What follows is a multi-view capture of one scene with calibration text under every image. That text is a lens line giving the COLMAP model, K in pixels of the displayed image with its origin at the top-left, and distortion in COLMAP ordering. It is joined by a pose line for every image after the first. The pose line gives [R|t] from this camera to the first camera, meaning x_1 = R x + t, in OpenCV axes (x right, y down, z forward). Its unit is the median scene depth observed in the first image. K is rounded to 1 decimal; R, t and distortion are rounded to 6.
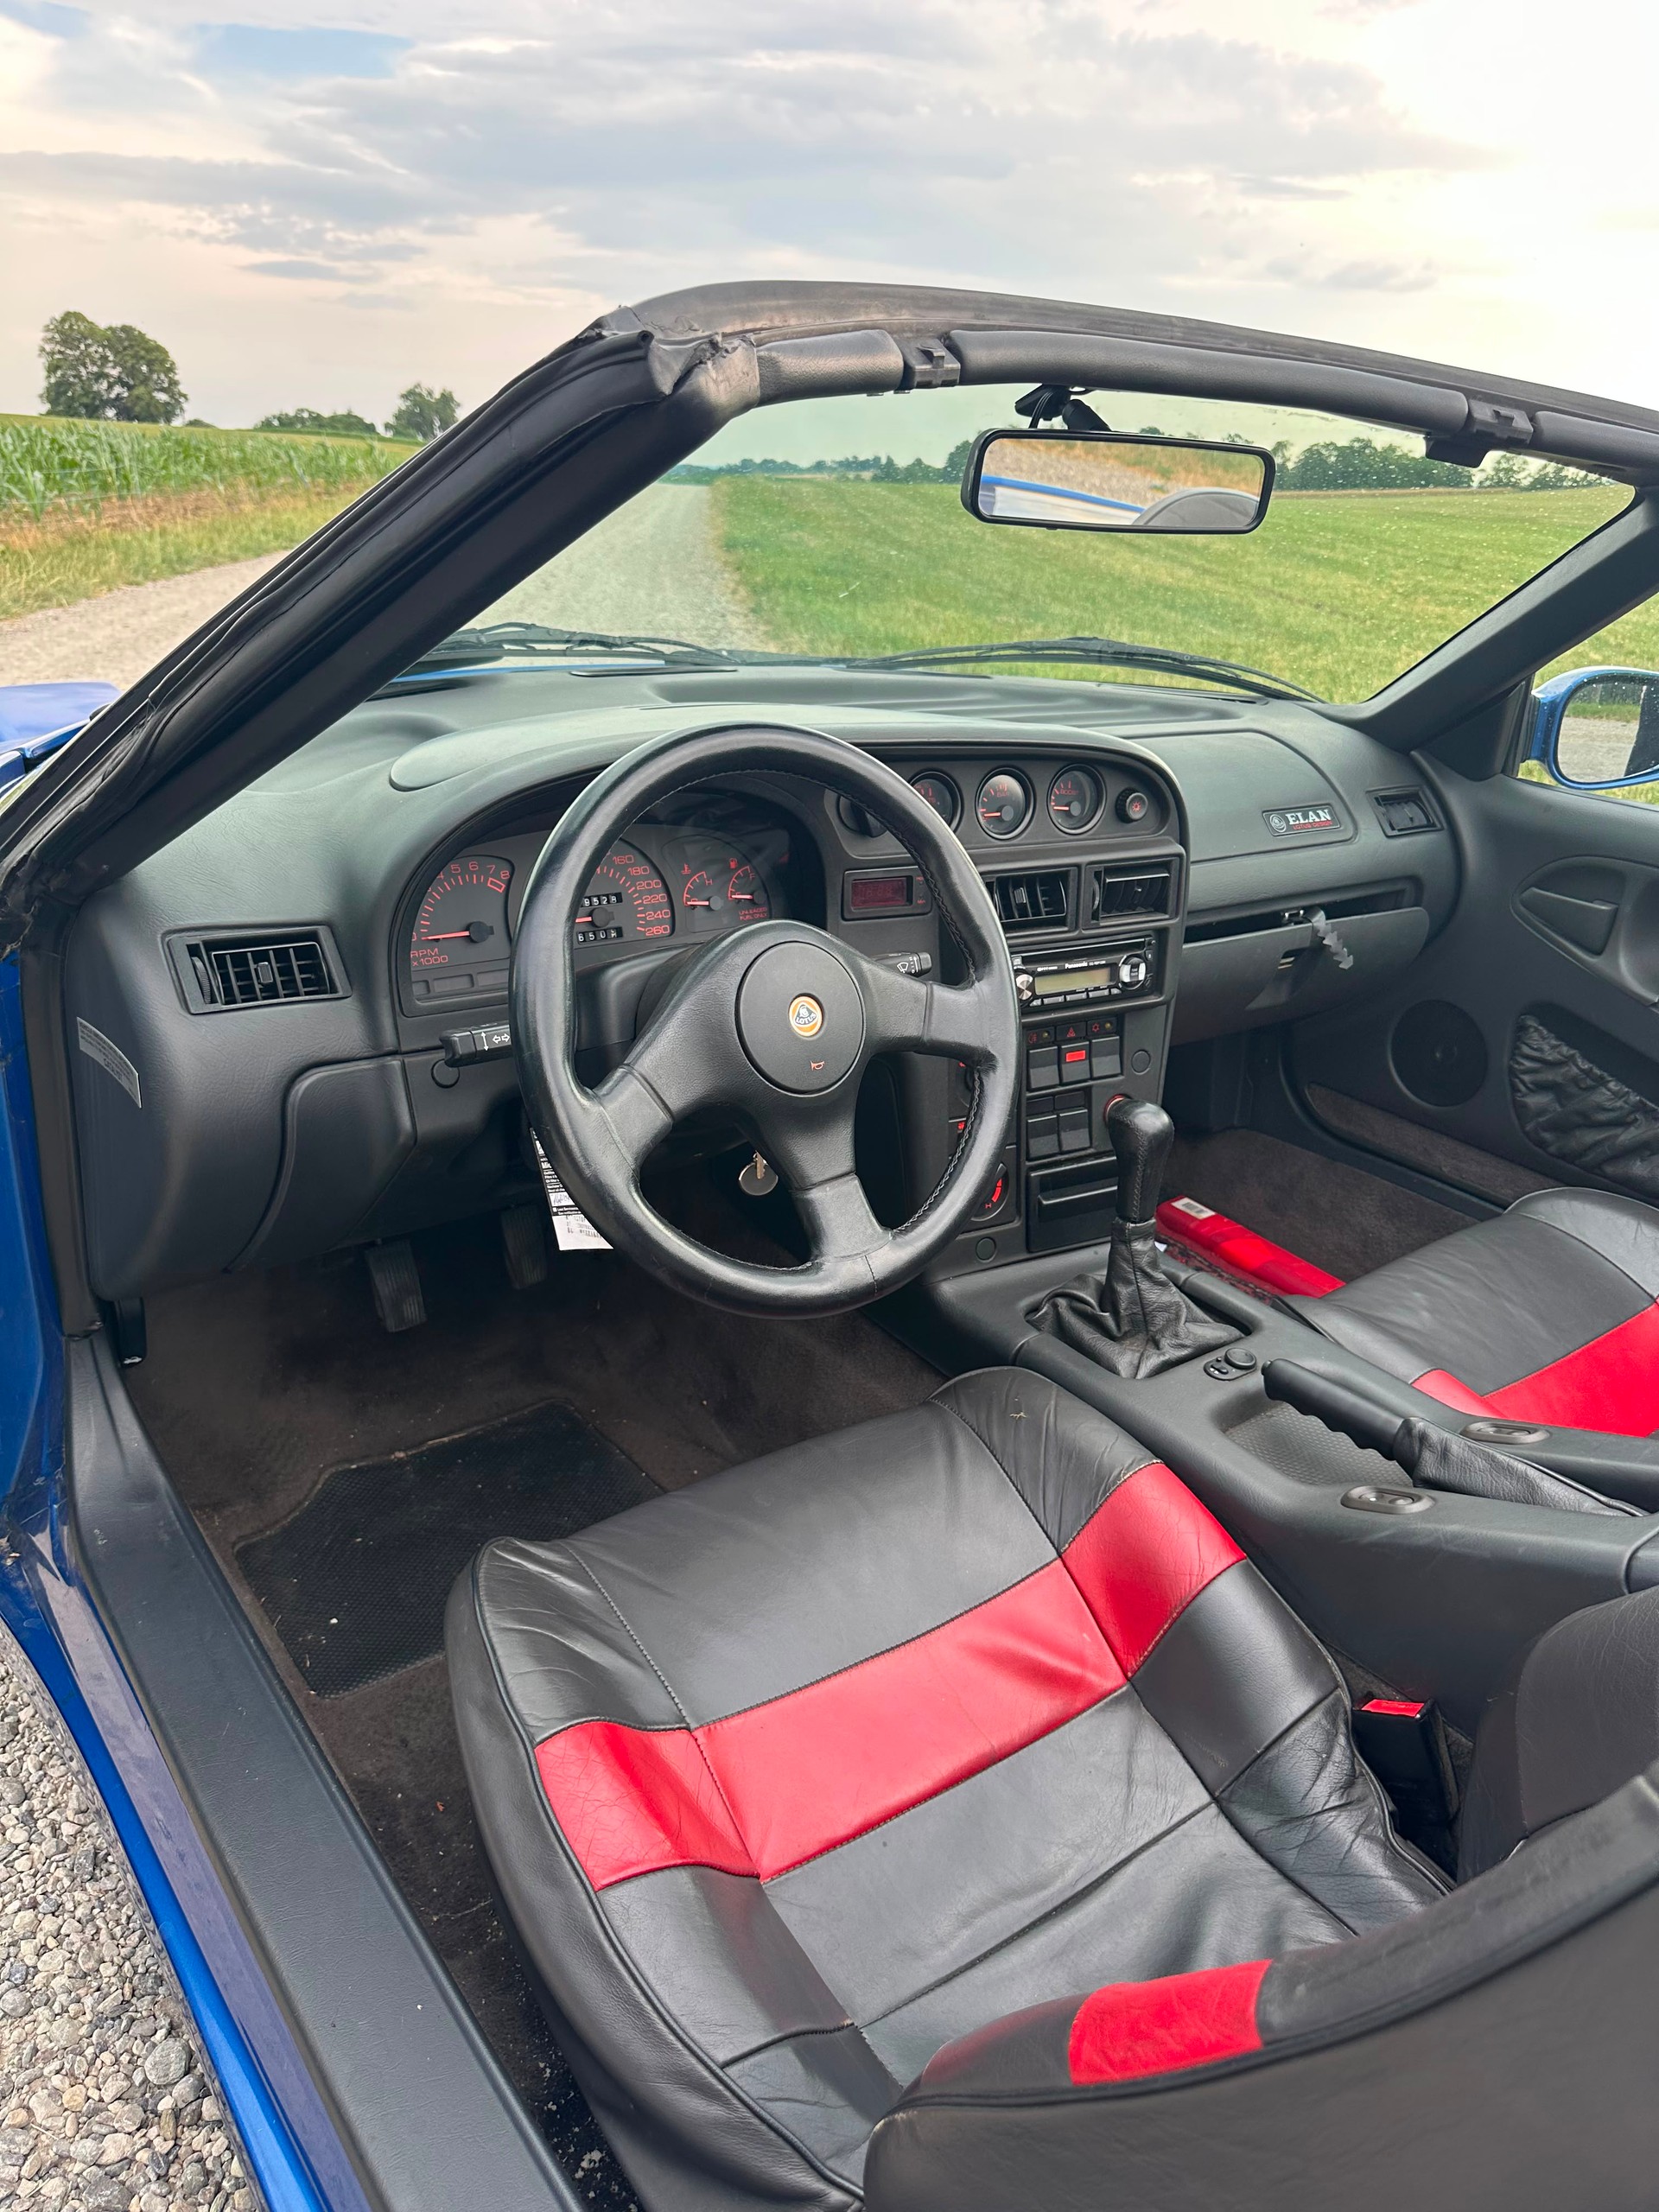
lens RADIAL K [[1571.2, 0, 821.3], [0, 1571.2, 1103.3], [0, 0, 1]] dist [0.016602, -0.034050]
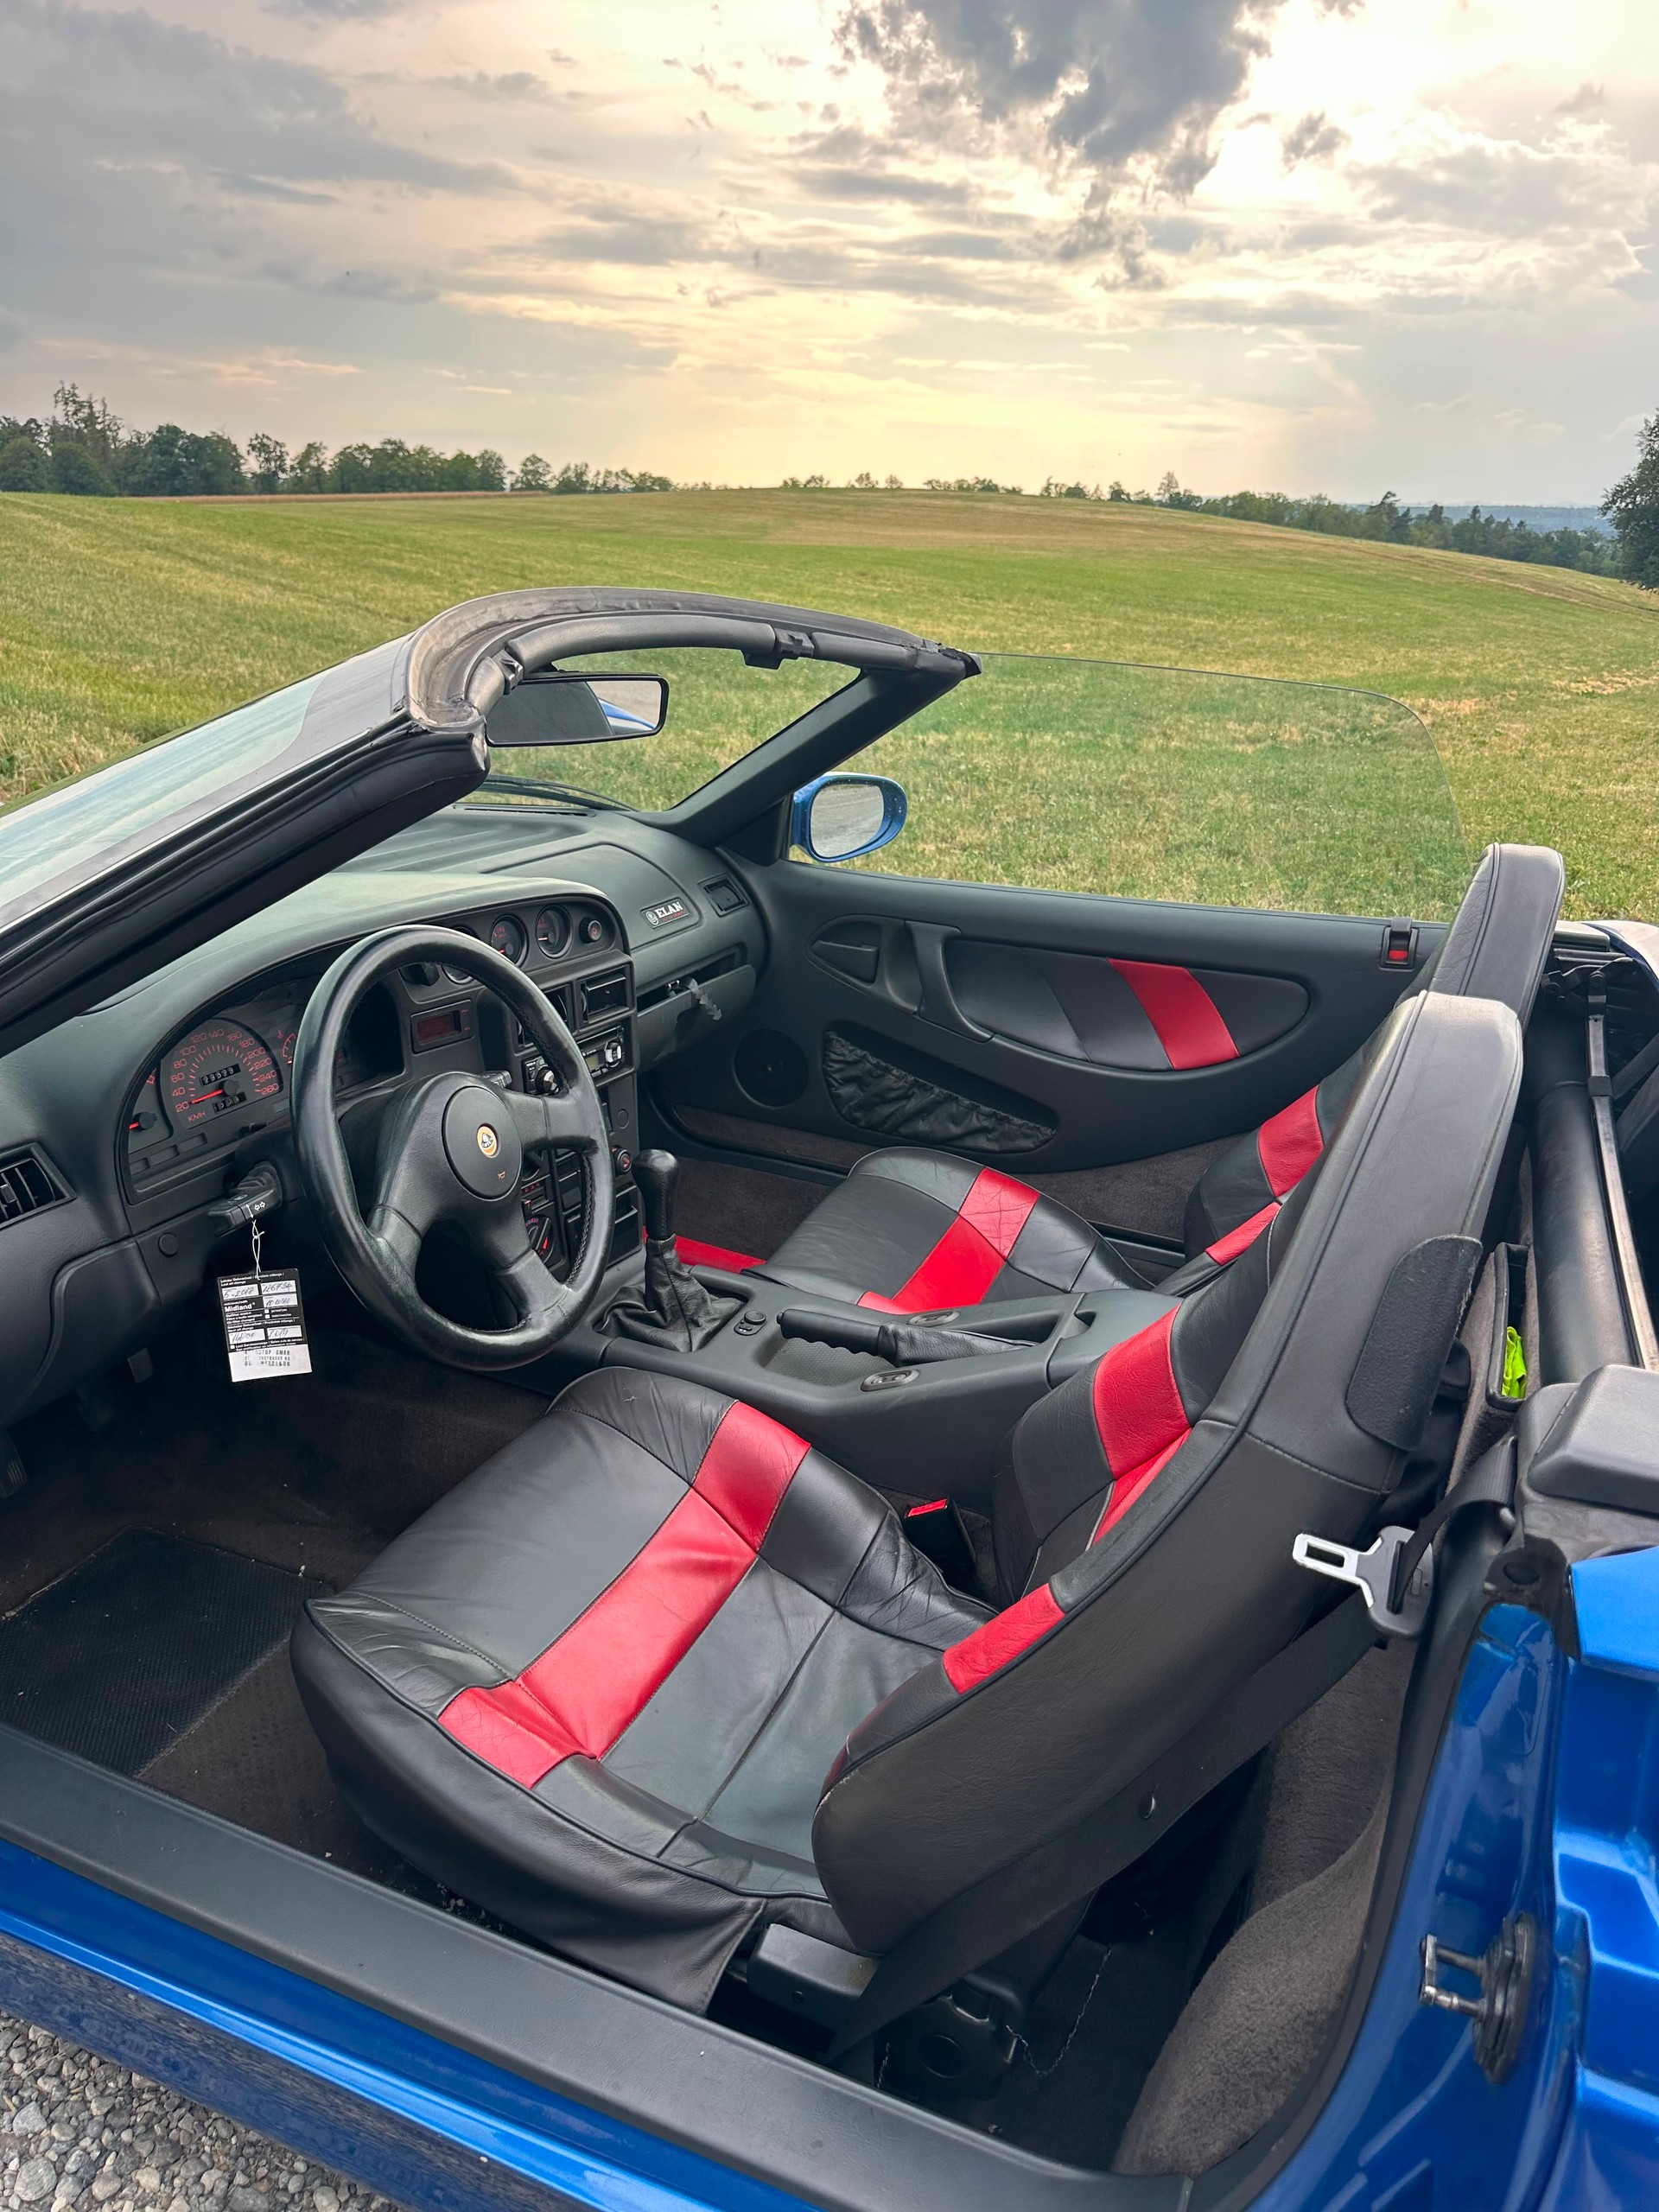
lens RADIAL K [[1571.2, 0, 837.3], [0, 1571.2, 1114.7], [0, 0, 1]] dist [0.016602, -0.034050]
pose [[0.845826, -0.181787, 0.501530, -0.245305], [0.180048, 0.982262, 0.052386, -0.054245], [-0.502157, 0.045991, 0.863553, -0.180596]]
